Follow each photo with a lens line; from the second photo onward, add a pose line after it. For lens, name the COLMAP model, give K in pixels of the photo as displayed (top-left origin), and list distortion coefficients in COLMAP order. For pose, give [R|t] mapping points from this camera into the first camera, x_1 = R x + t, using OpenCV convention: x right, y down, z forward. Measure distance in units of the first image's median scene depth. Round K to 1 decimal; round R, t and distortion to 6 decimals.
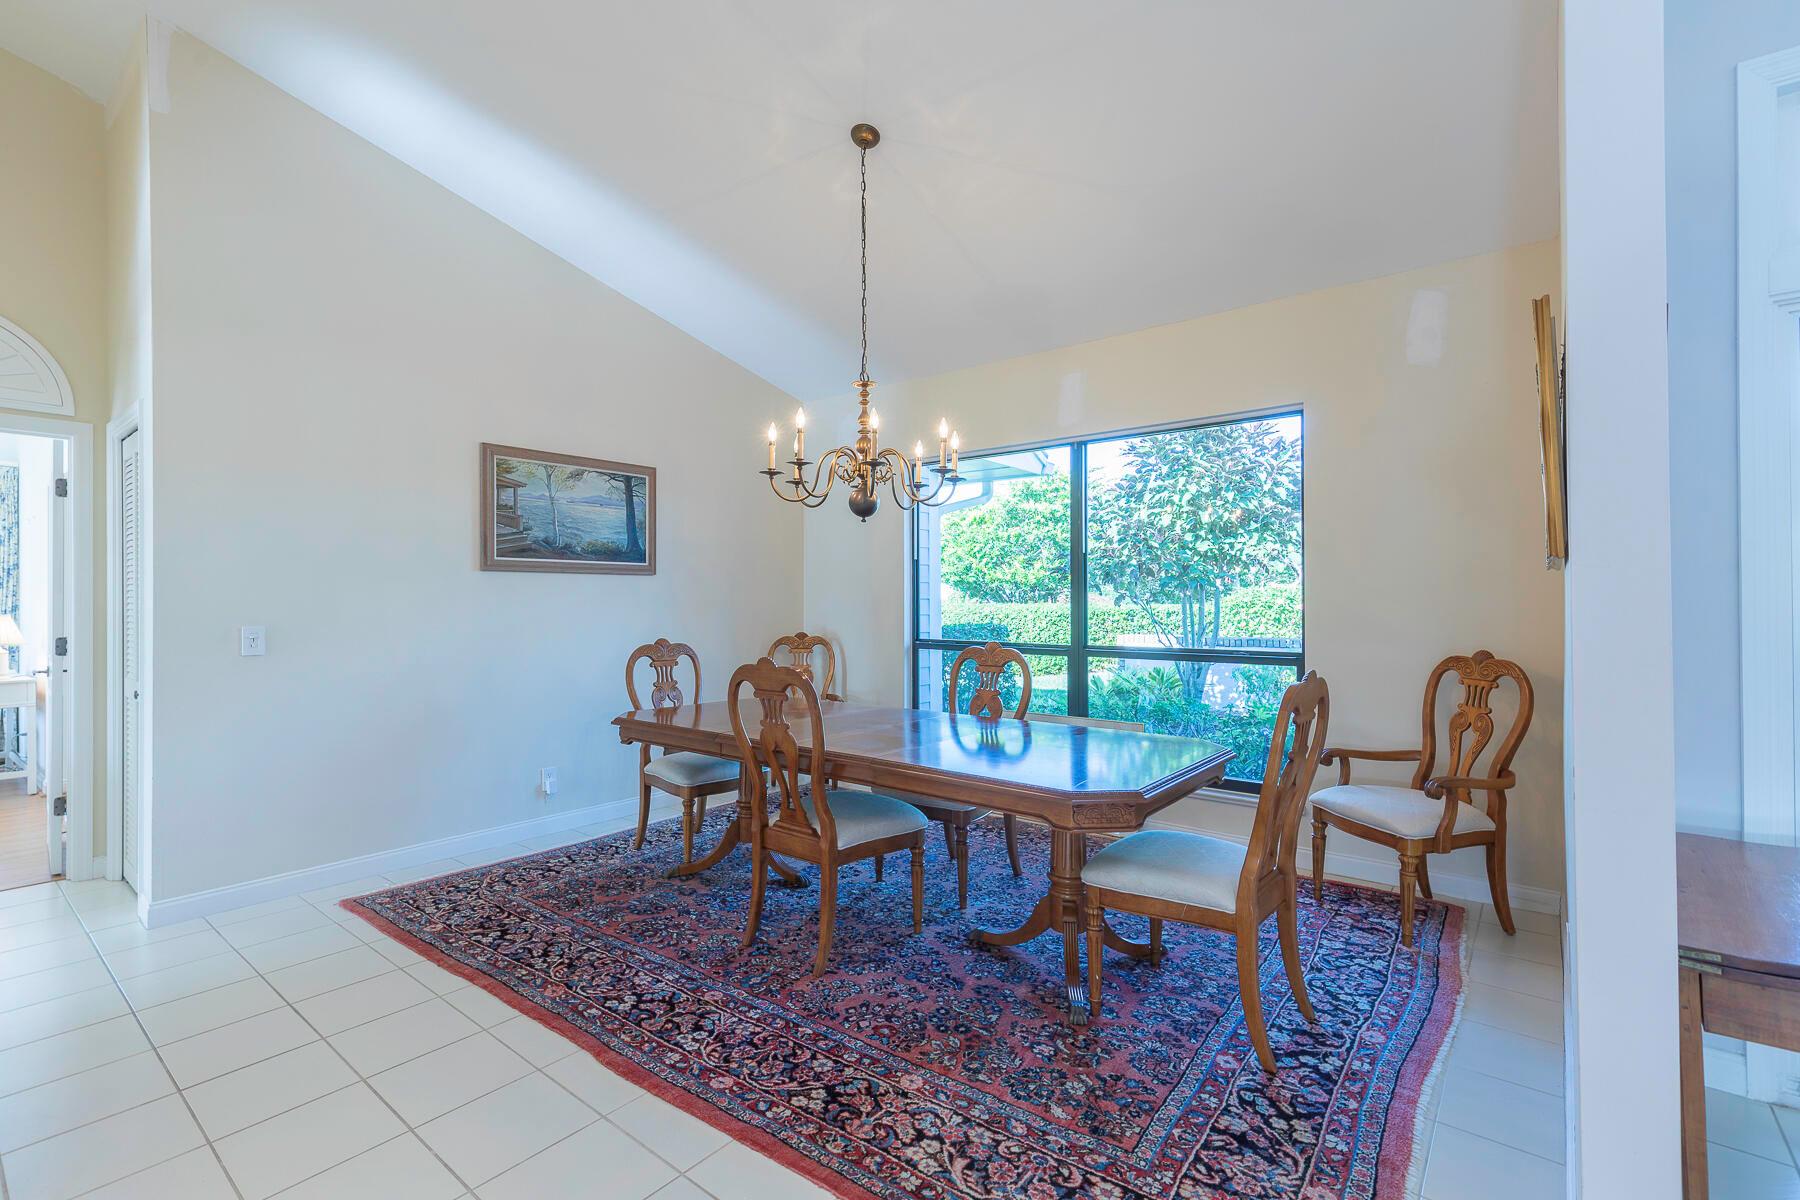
lens RADIAL K [[811.0, 0, 899.4], [0, 811.0, 597.6], [0, 0, 1]] dist [0.007927, -0.000305]
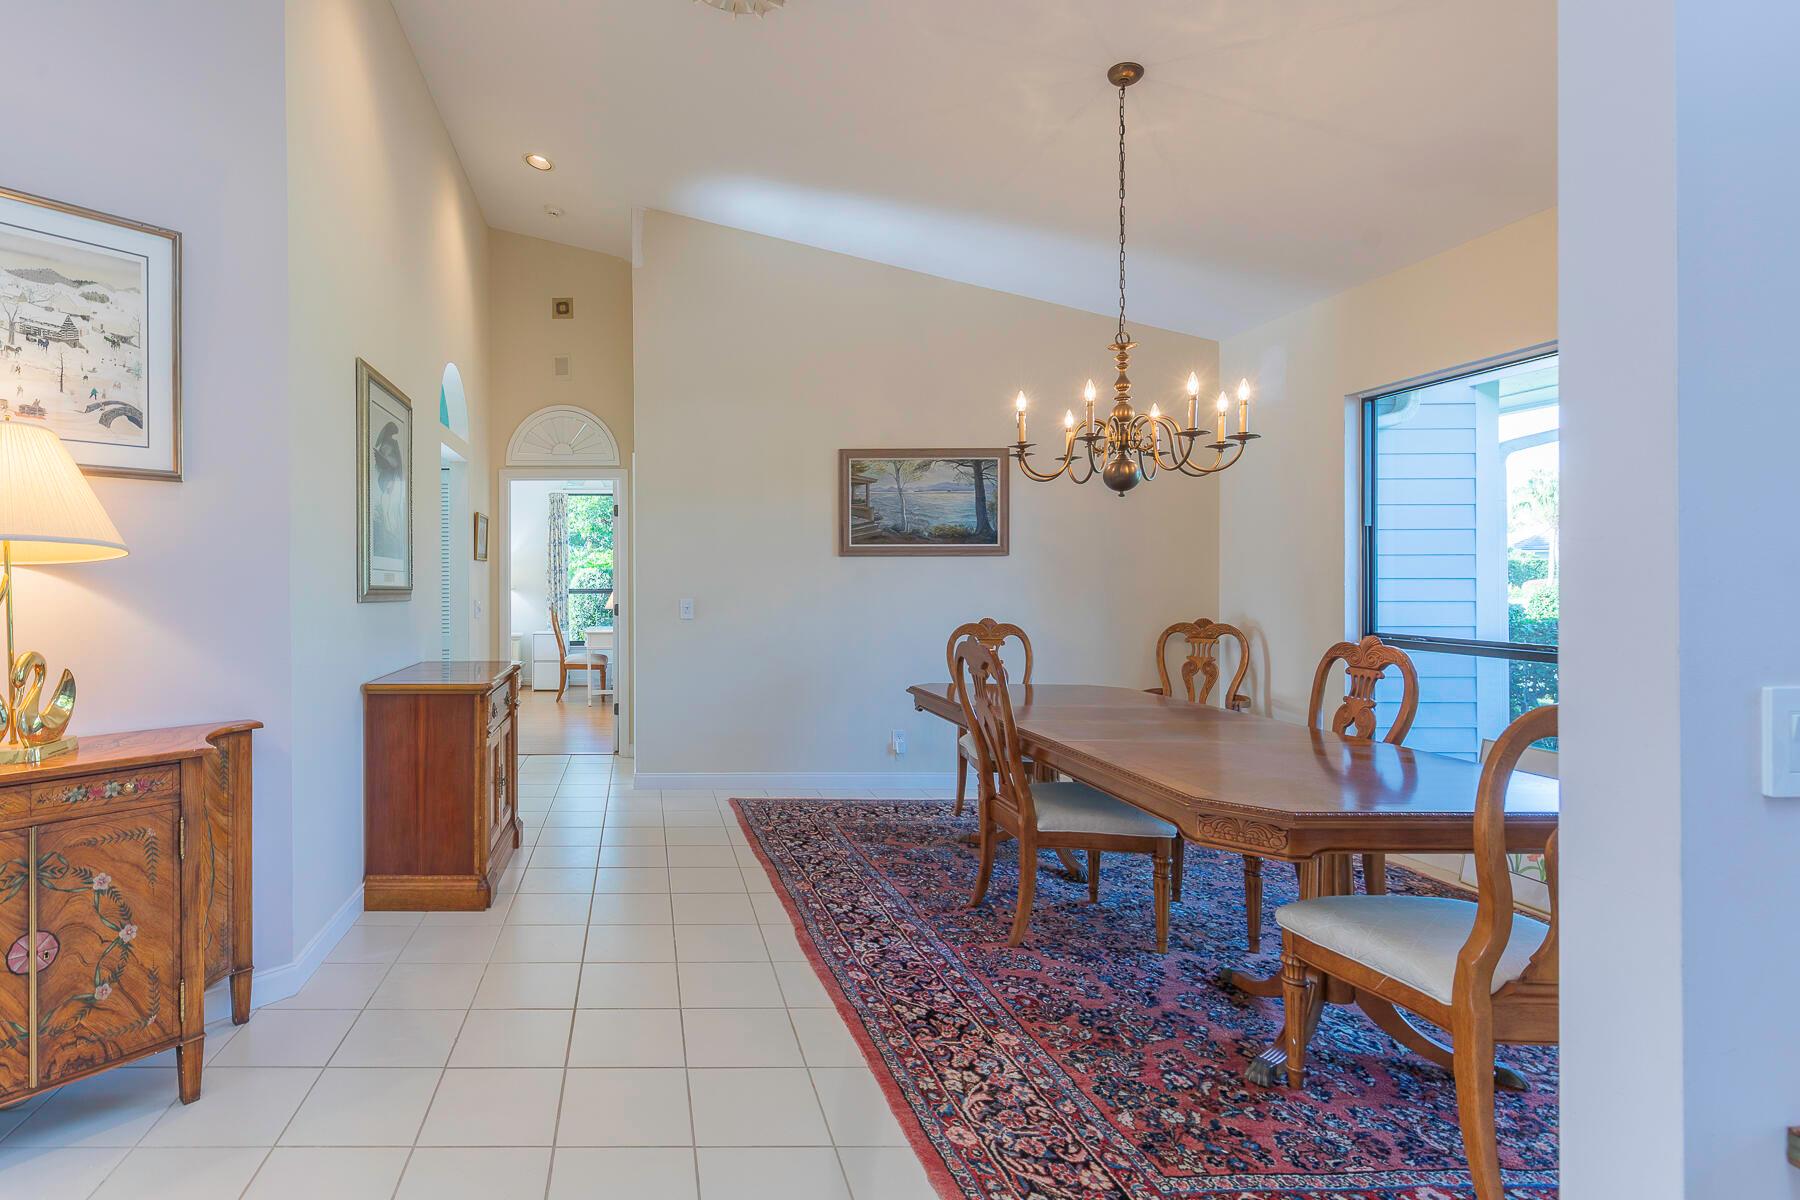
lens RADIAL K [[1308.7, 0, 898.7], [0, 1308.7, 594.4], [0, 0, 1]] dist [0.011353, -0.001002]
pose [[0.625317, 0.009856, -0.780309, 1.111339], [0.002115, 0.999895, 0.014325, -0.004534], [0.780368, -0.010608, 0.625231, -0.146800]]
